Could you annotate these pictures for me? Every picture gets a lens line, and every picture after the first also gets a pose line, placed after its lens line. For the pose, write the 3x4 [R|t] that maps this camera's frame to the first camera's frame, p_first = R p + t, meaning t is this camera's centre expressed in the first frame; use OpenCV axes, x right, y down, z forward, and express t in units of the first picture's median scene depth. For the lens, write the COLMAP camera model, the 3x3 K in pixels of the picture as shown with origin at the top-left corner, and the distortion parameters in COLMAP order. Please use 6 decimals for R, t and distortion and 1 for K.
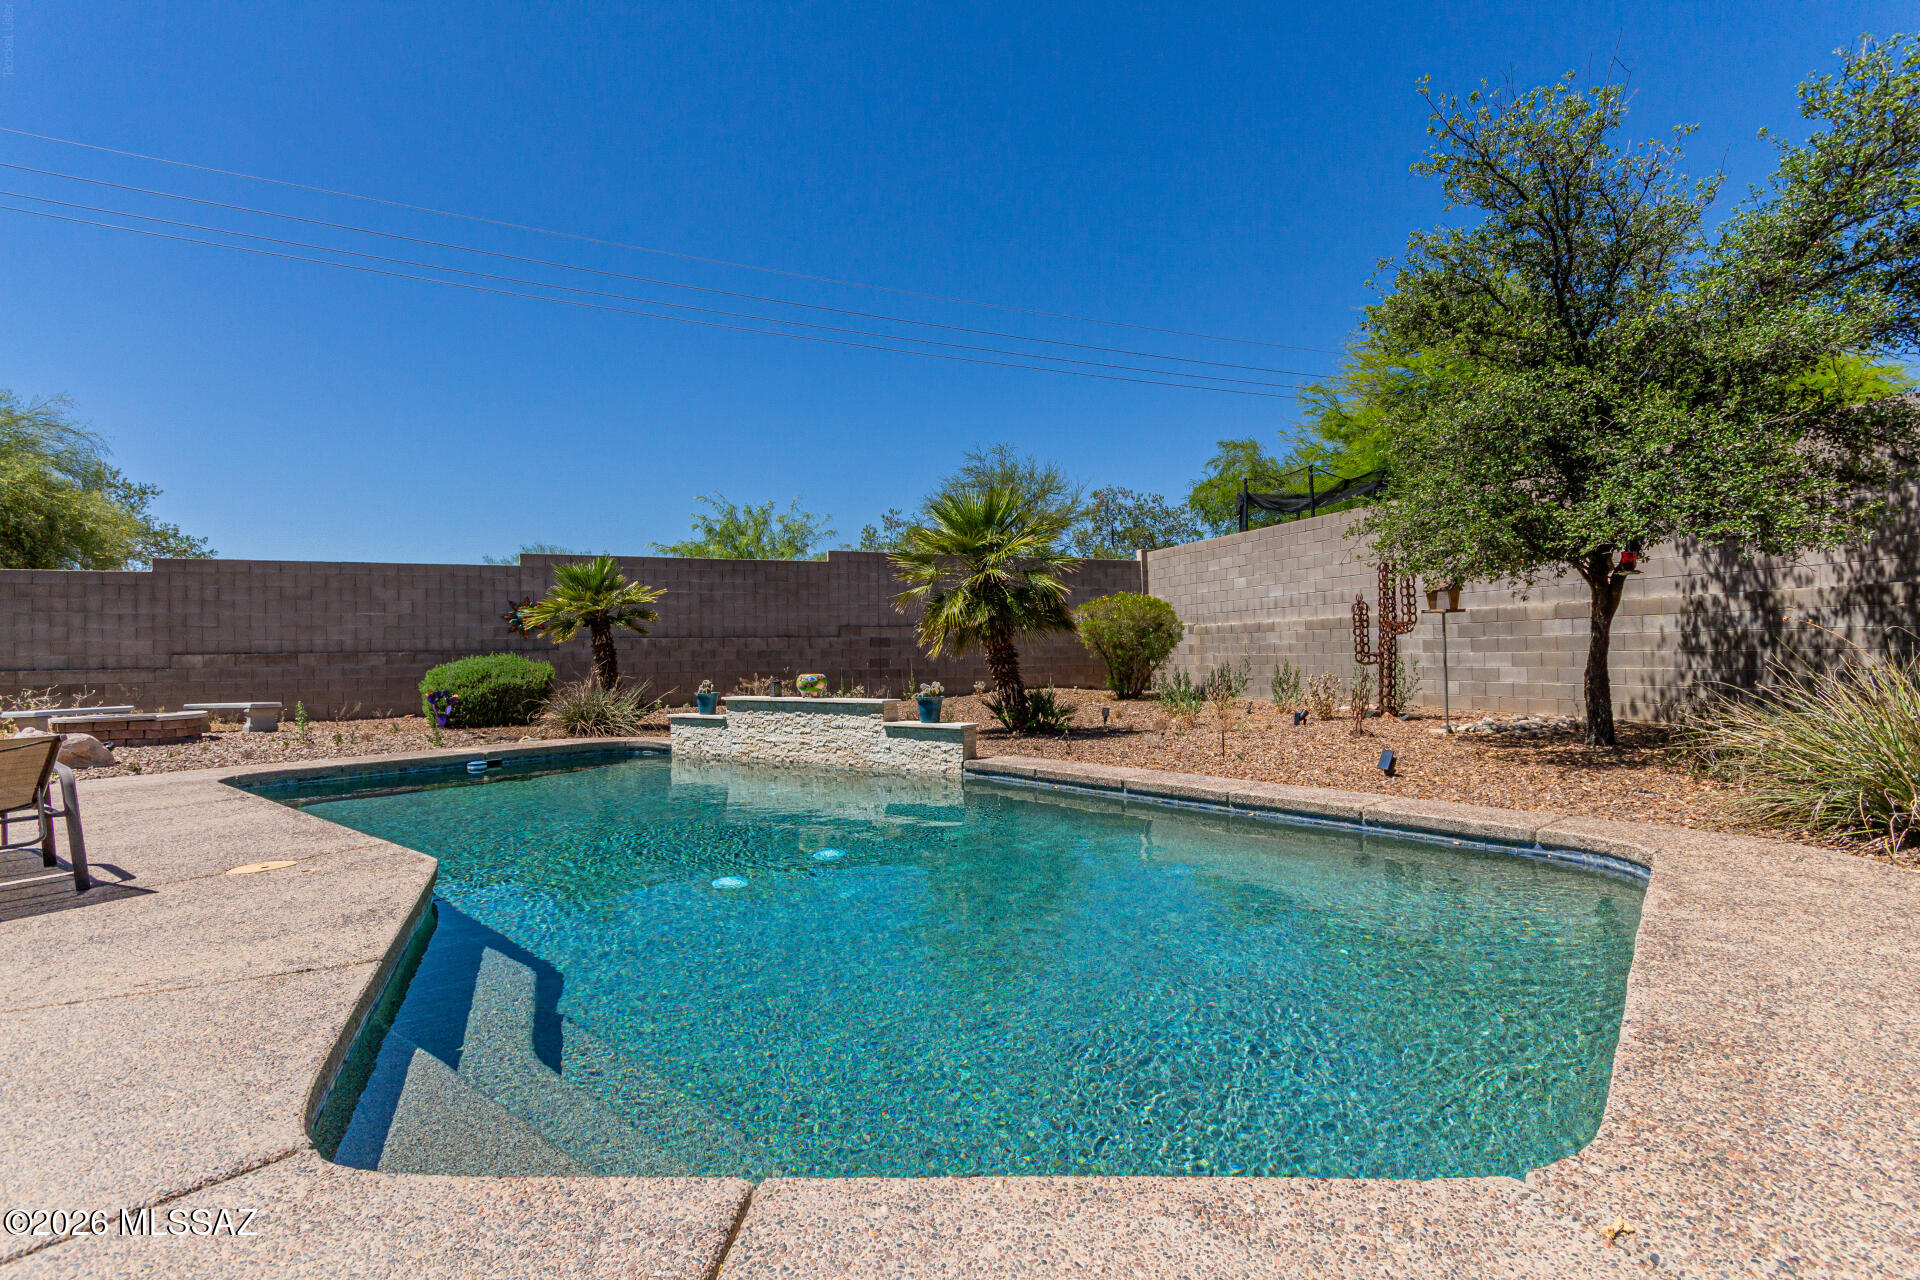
lens RADIAL K [[891.7, 0, 971.4], [0, 891.7, 643.3], [0, 0, 1]] dist [-0.001759, -0.001234]
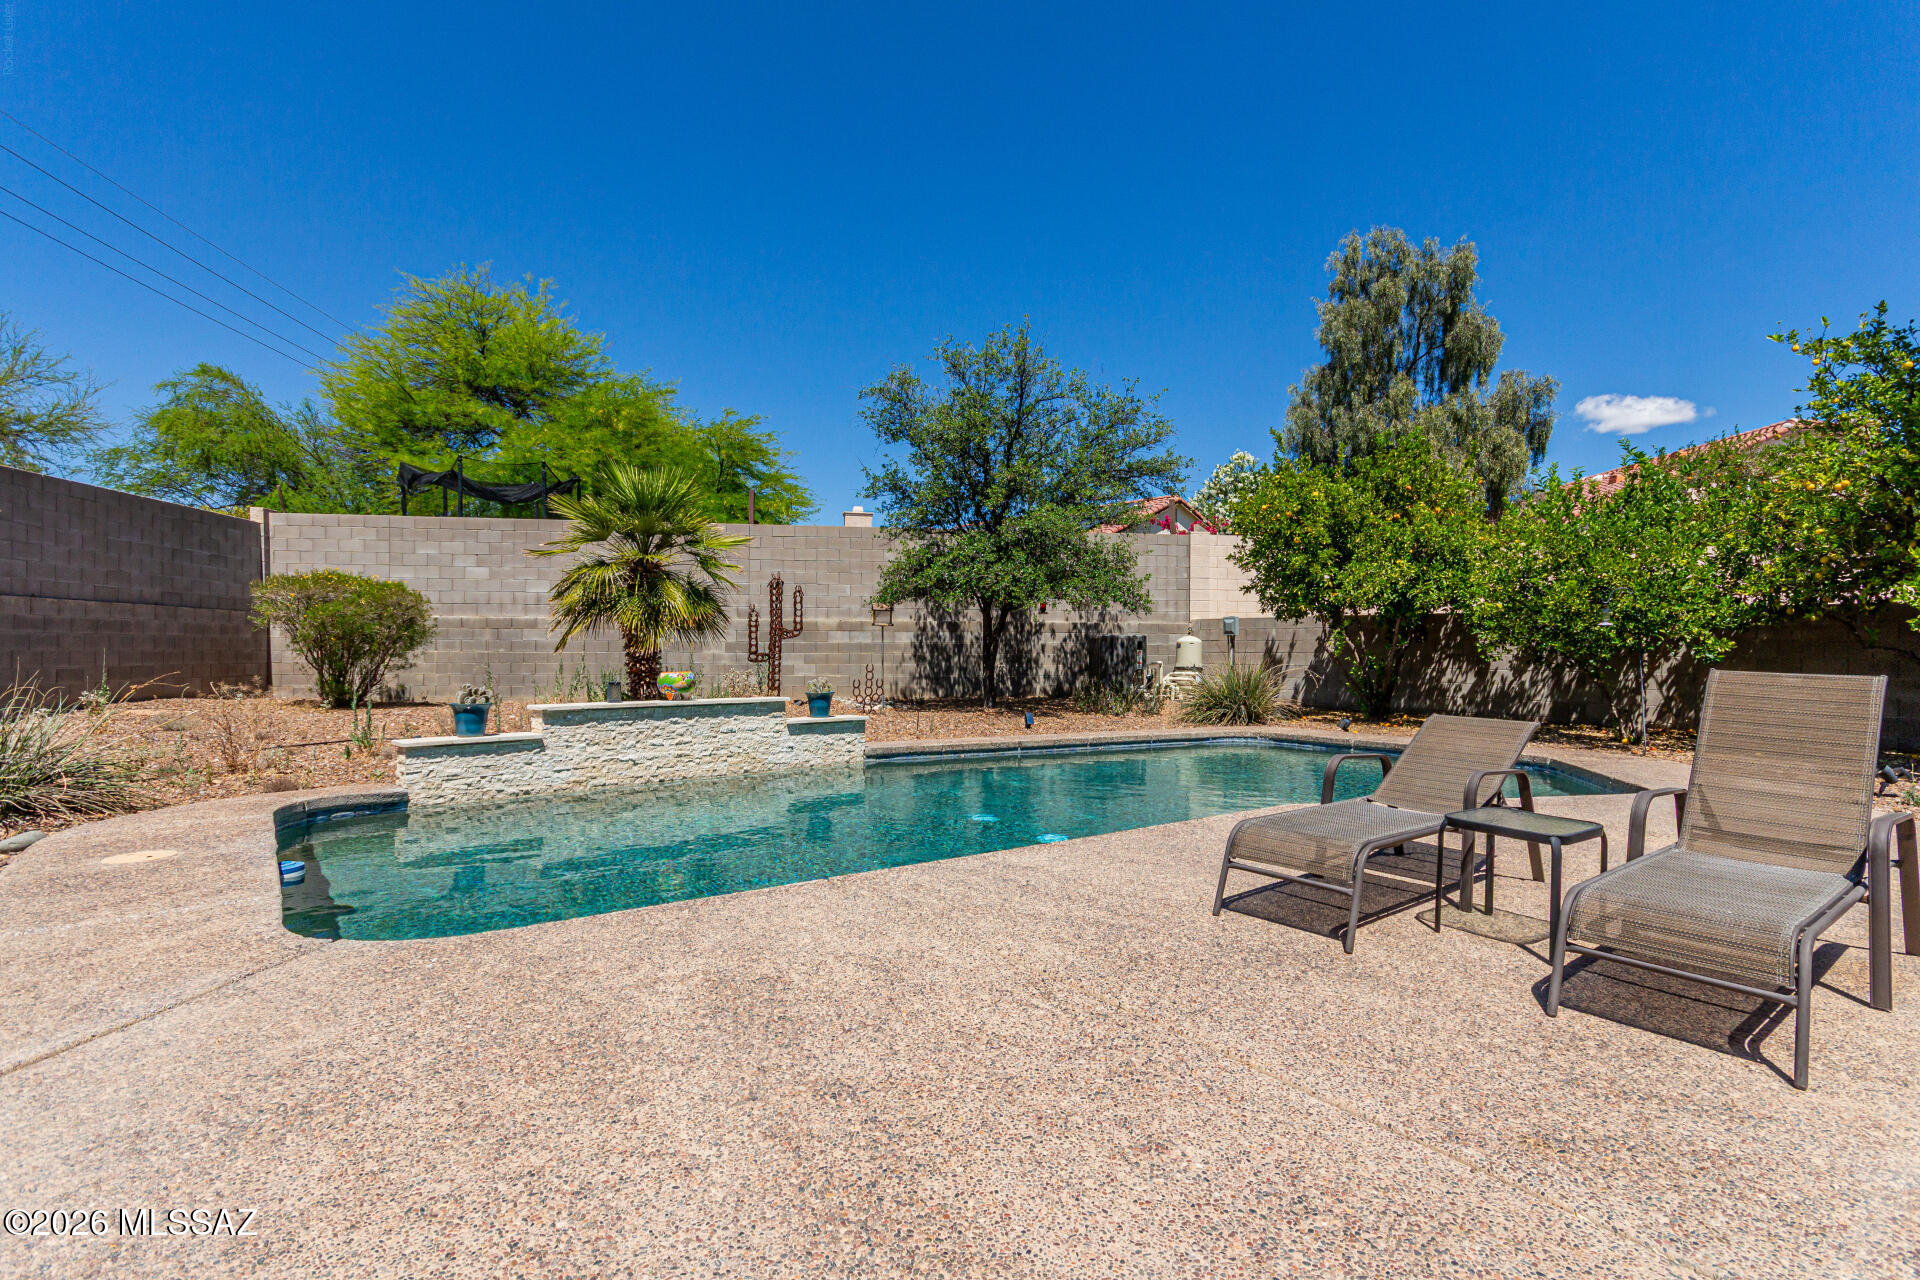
lens RADIAL K [[891.7, 0, 974.5], [0, 891.7, 645.0], [0, 0, 1]] dist [-0.001759, -0.001234]
pose [[0.206404, 0.023825, 0.978177, -0.918697], [-0.026804, 0.999466, -0.018688, 0.018697], [-0.978100, -0.022362, 0.206932, 0.561659]]
